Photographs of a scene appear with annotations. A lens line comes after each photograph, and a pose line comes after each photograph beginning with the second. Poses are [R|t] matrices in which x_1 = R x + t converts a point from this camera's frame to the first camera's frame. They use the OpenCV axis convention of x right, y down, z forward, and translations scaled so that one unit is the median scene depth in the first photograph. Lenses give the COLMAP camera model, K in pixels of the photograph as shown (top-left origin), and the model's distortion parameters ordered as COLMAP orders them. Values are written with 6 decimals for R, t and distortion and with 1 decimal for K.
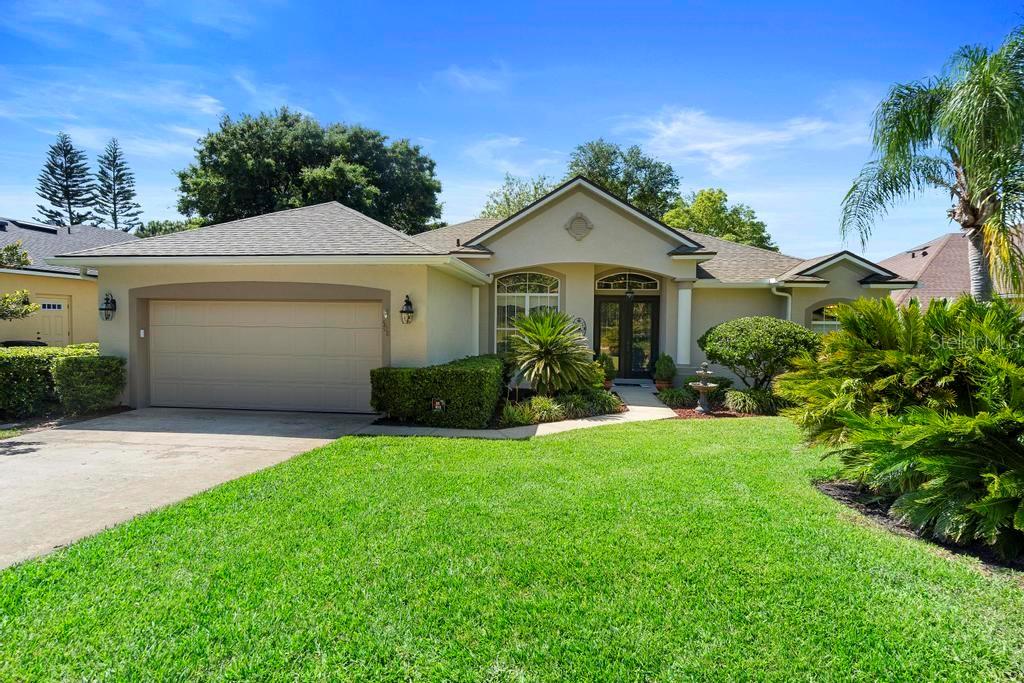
lens RADIAL K [[500.0, 0, 513.2], [0, 500.0, 342.4], [0, 0, 1]] dist [-0.002509, 0.000355]
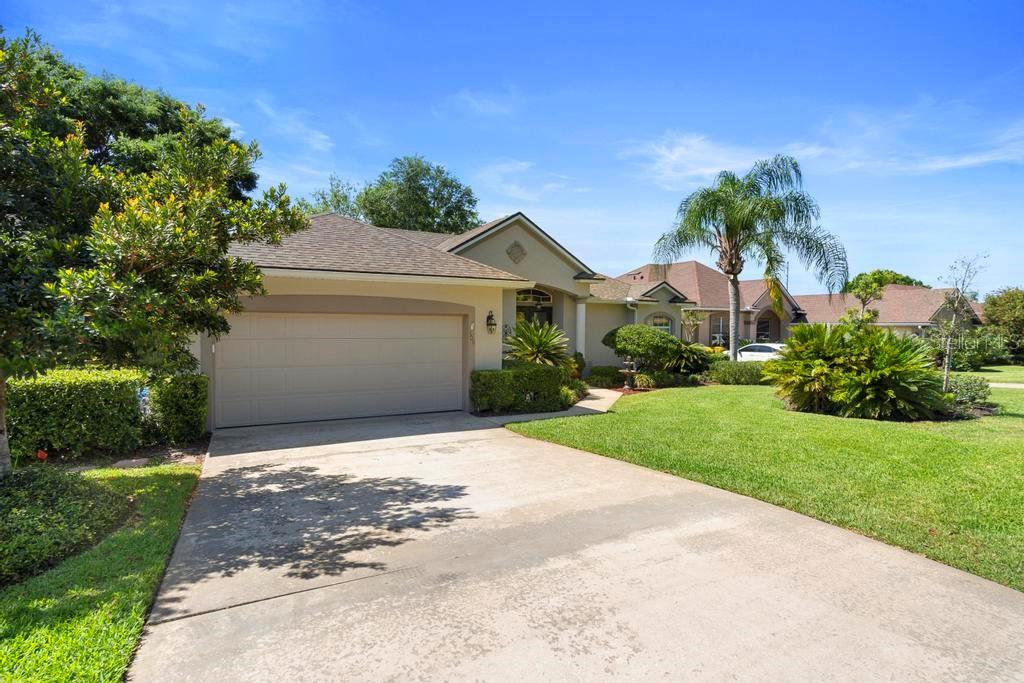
lens RADIAL K [[500.0, 0, 512.5], [0, 500.0, 338.0], [0, 0, 1]] dist [-0.002509, 0.000355]
pose [[0.836218, -0.019622, 0.548046, -0.573278], [0.021105, 0.999771, 0.003593, -0.020897], [-0.547991, 0.008562, 0.836441, -0.046152]]
